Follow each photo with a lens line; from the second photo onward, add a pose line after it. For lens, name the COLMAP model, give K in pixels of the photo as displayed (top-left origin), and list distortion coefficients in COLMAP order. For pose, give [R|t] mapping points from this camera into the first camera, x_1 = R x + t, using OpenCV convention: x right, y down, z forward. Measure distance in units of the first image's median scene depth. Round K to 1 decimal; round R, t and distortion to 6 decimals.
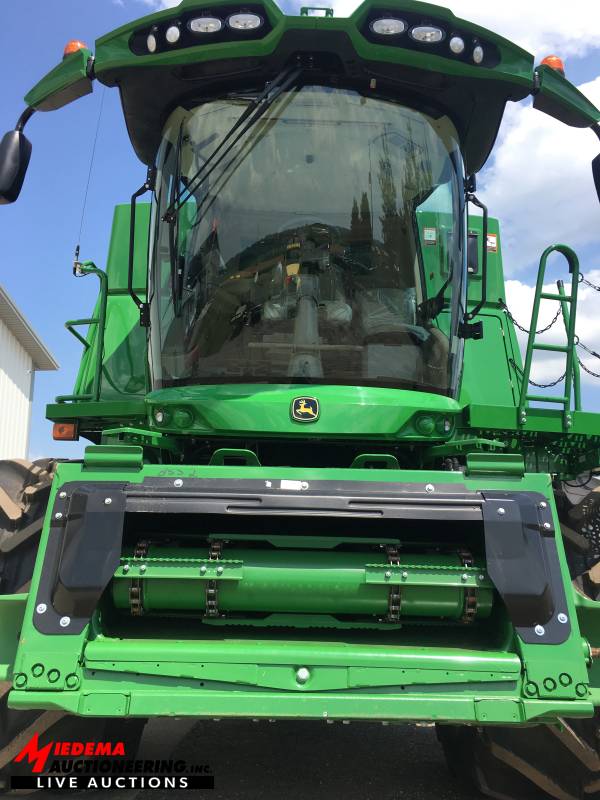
lens RADIAL K [[674.8, 0, 300.7], [0, 674.8, 407.1], [0, 0, 1]] dist [0.062400, -0.085423]
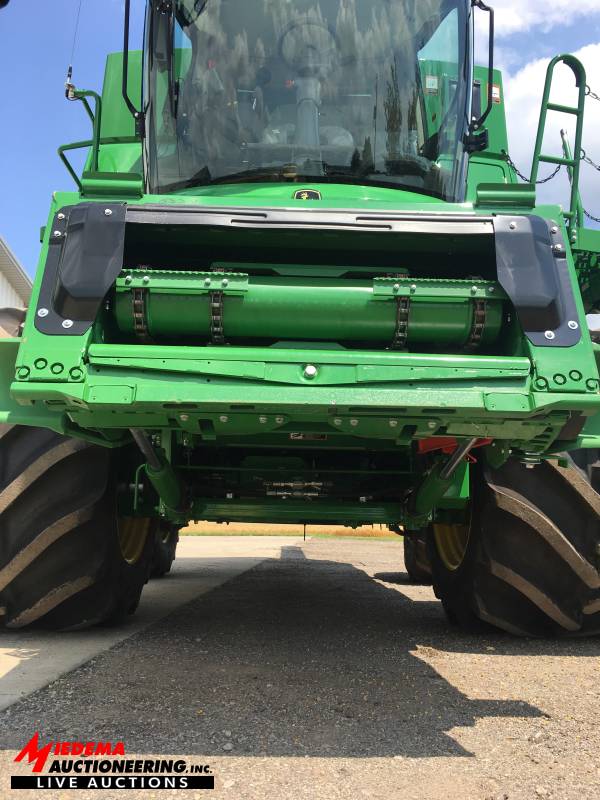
lens RADIAL K [[674.8, 0, 299.9], [0, 674.8, 405.8], [0, 0, 1]] dist [0.062400, -0.085423]
pose [[0.999950, -0.002261, 0.009792, -0.020483], [0.001886, 0.999270, 0.038158, 0.380983], [-0.009871, -0.038137, 0.999224, 0.015207]]
